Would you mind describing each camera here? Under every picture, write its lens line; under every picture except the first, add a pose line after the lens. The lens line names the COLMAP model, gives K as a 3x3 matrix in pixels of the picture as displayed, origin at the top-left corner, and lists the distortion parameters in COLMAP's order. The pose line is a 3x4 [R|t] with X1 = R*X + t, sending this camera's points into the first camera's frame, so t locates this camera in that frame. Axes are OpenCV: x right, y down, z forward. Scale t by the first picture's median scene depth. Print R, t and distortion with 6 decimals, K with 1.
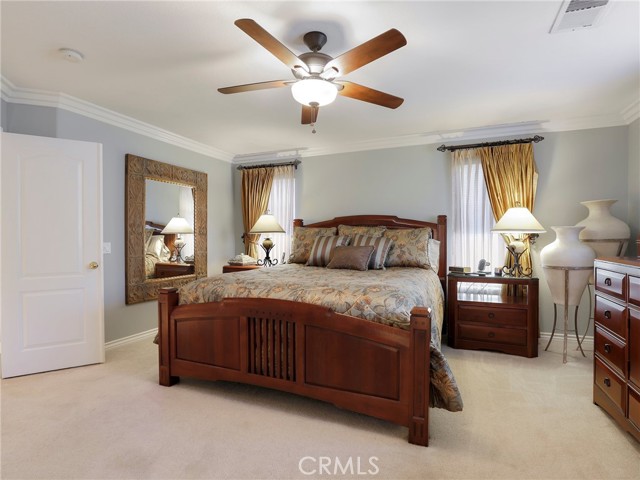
lens RADIAL K [[336.6, 0, 323.2], [0, 336.6, 236.1], [0, 0, 1]] dist [-0.017362, 0.007121]
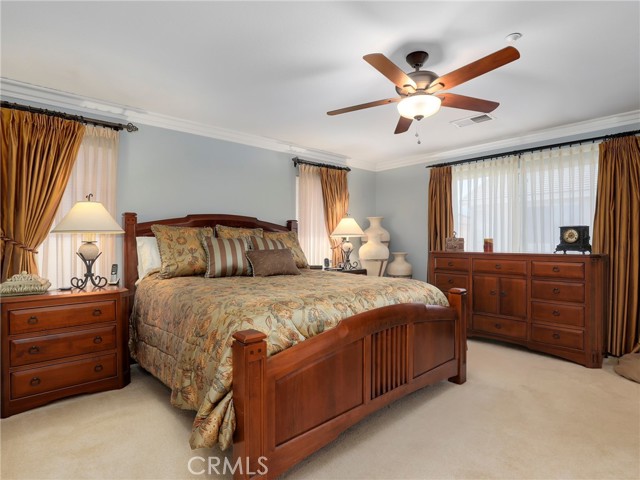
lens RADIAL K [[336.6, 0, 324.2], [0, 336.6, 242.9], [0, 0, 1]] dist [-0.017362, 0.007121]
pose [[0.436622, -0.007824, 0.899611, -0.617417], [-0.002888, 0.999945, 0.010098, 0.001168], [-0.899640, -0.007007, 0.436575, 0.440682]]
